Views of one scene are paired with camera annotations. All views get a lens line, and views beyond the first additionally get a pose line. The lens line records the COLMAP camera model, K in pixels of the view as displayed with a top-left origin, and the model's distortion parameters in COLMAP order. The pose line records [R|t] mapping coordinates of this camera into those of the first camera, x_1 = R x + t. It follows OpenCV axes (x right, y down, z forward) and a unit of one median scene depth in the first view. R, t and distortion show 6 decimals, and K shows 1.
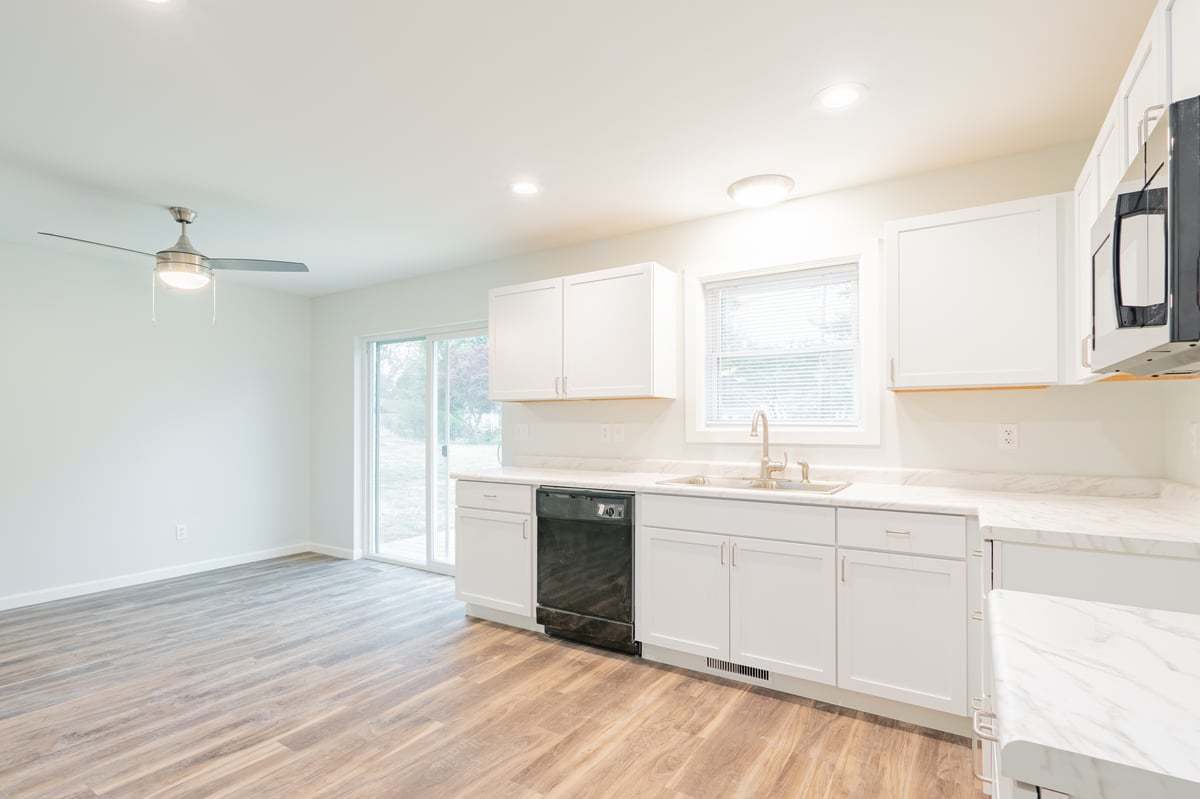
lens RADIAL K [[589.5, 0, 578.2], [0, 589.5, 417.8], [0, 0, 1]] dist [0.004036, -0.000072]
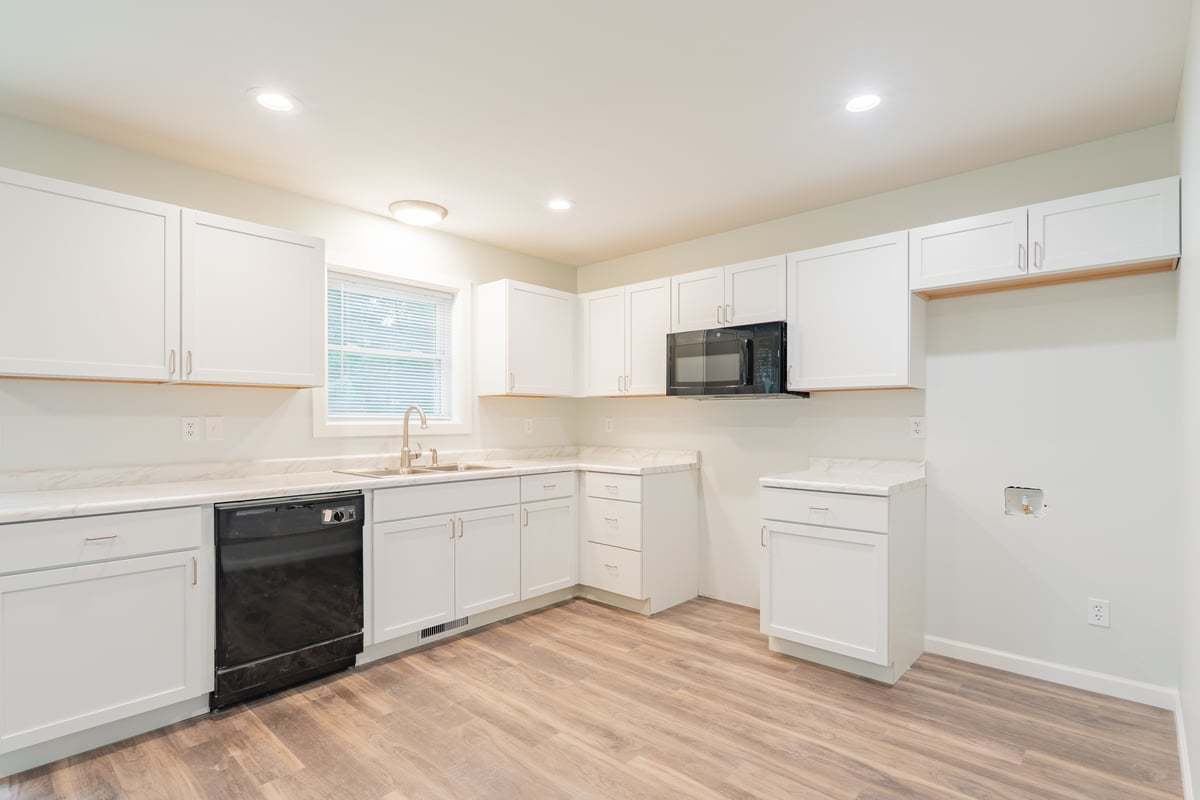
lens RADIAL K [[589.5, 0, 614.7], [0, 589.5, 415.8], [0, 0, 1]] dist [0.004036, -0.000072]
pose [[0.141137, 0.003618, 0.989984, -0.774397], [-0.012277, 0.999923, -0.001905, 0.004432], [-0.989914, -0.011885, 0.141170, 0.467934]]
